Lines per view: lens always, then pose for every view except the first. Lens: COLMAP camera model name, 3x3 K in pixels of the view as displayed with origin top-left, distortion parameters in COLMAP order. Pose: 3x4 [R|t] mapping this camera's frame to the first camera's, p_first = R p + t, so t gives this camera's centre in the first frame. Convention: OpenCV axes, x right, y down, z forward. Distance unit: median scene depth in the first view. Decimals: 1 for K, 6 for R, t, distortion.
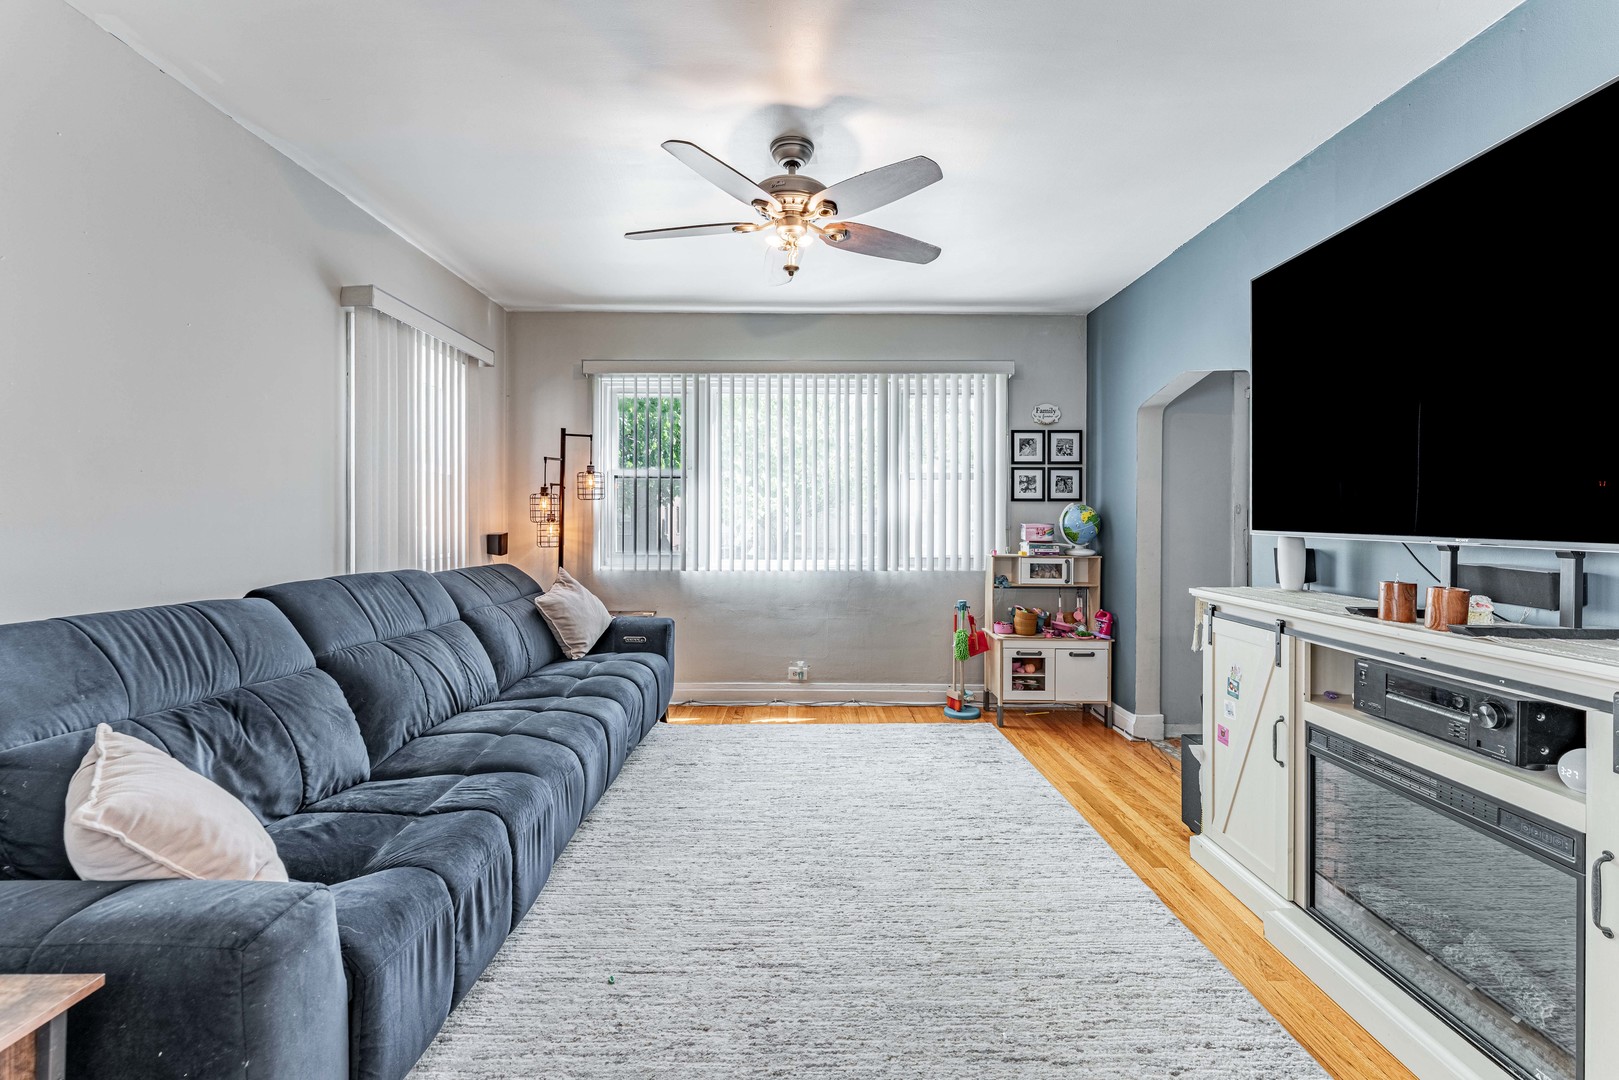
lens RADIAL K [[661.6, 0, 809.1], [0, 661.6, 512.8], [0, 0, 1]] dist [0.000022, -0.000001]
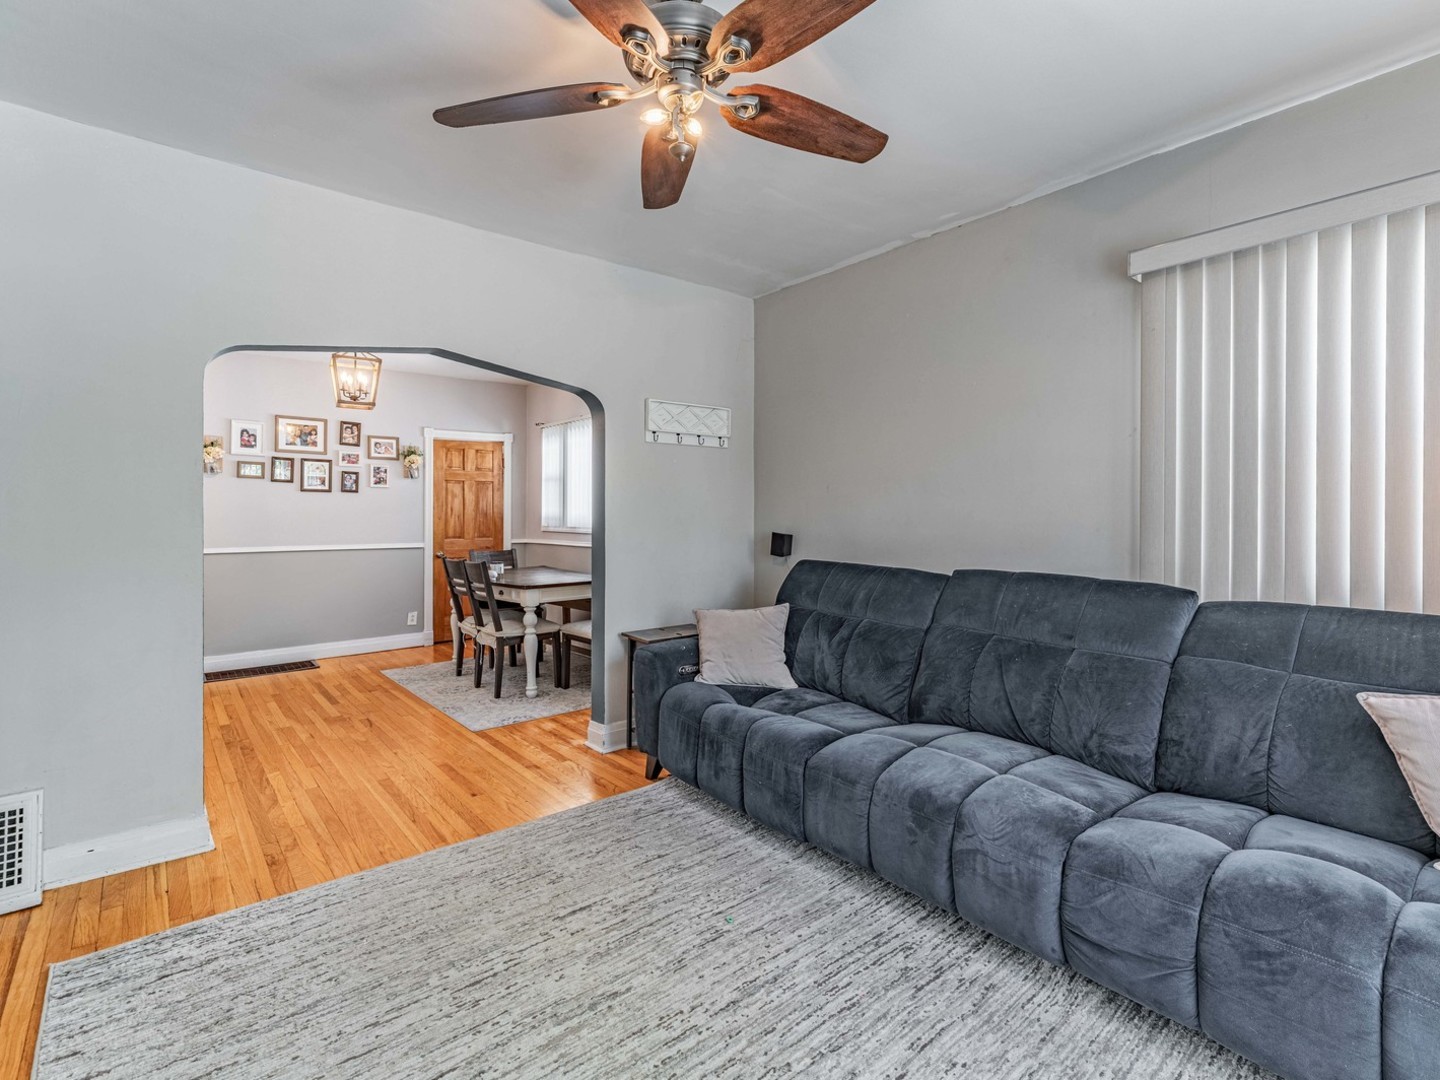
lens RADIAL K [[662.0, 0, 720.0], [0, 662.0, 540.0], [0, 0, 1]] dist [-0.002669, -0.000443]
pose [[-0.772751, 0.010679, -0.634620, 0.459404], [-0.001268, 0.999830, 0.018369, 0.020751], [0.634708, 0.015000, -0.772606, 1.938337]]
